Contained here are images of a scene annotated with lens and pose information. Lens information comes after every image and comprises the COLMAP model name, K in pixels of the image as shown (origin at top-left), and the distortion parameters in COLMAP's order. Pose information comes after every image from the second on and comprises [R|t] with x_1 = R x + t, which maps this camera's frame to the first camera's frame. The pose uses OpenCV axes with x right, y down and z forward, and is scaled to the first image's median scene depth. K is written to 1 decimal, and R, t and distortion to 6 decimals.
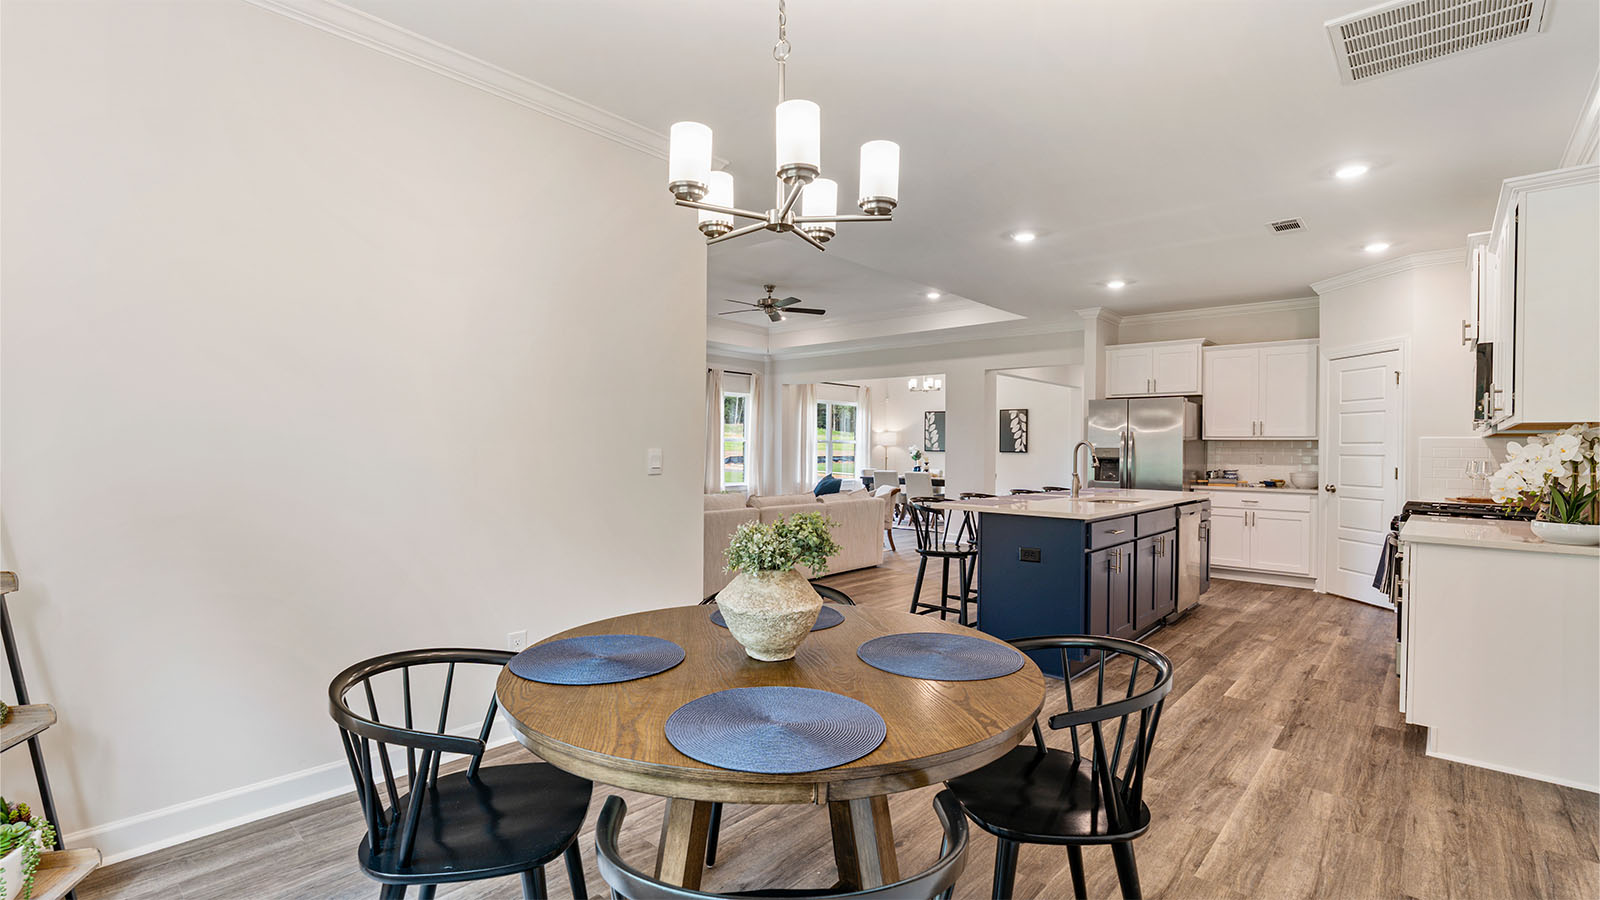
lens RADIAL K [[731.2, 0, 794.5], [0, 731.2, 448.4], [0, 0, 1]] dist [-0.004024, 0.000179]
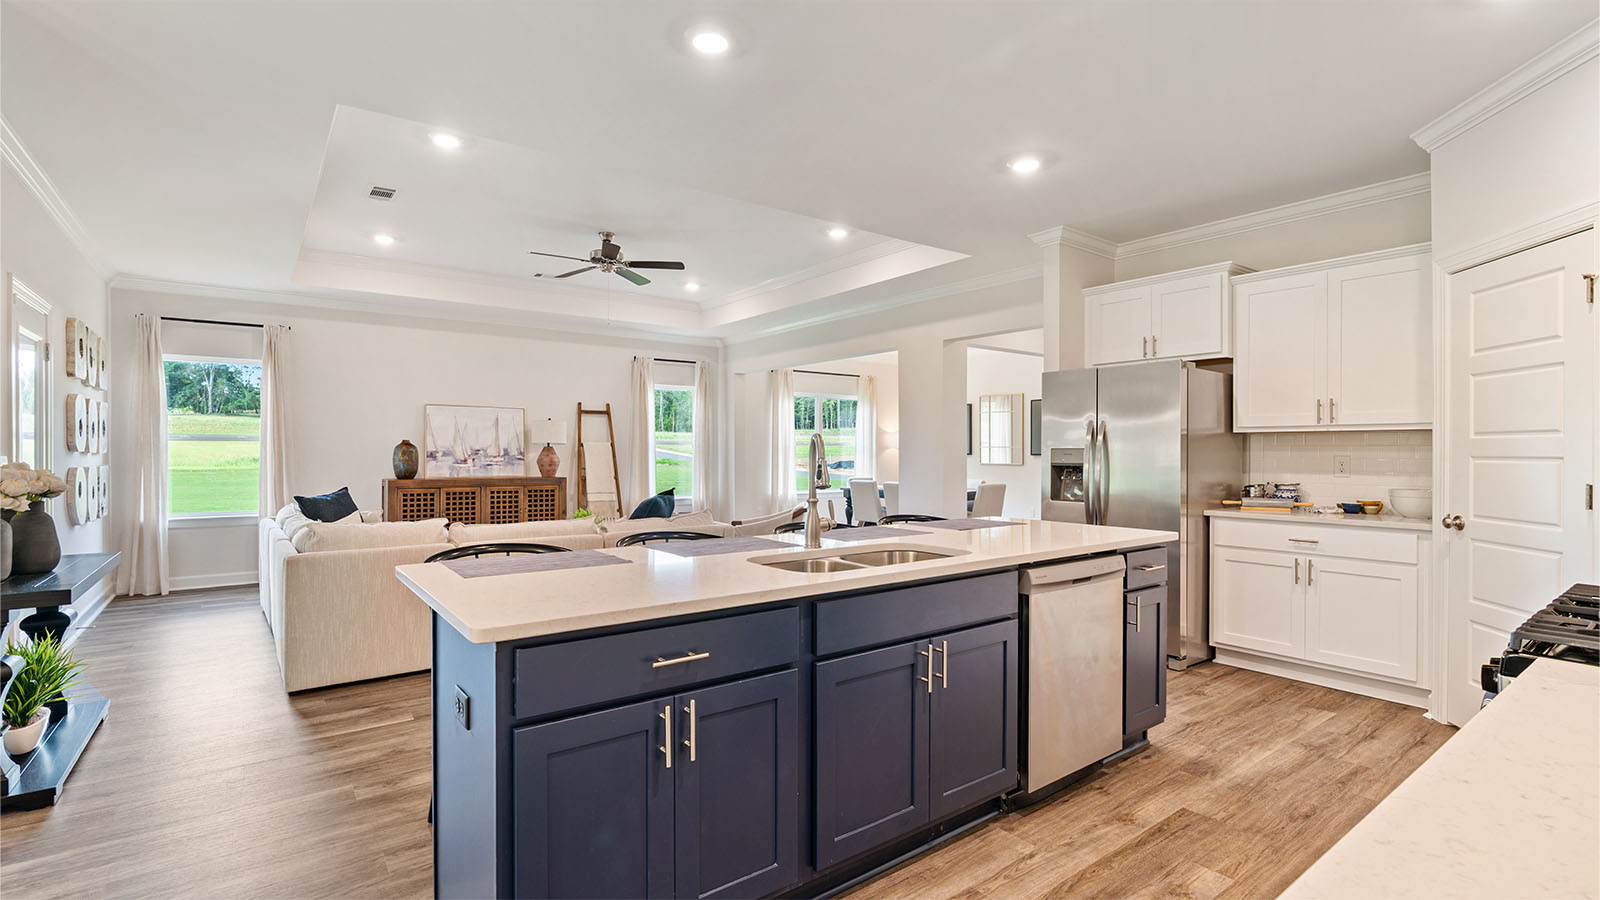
lens RADIAL K [[731.2, 0, 794.5], [0, 731.2, 448.4], [0, 0, 1]] dist [-0.004024, 0.000179]
pose [[0.980541, -0.009572, -0.196079, 0.327657], [0.008405, 0.999942, -0.006784, 0.002045], [0.196133, 0.005004, 0.980565, 0.349194]]
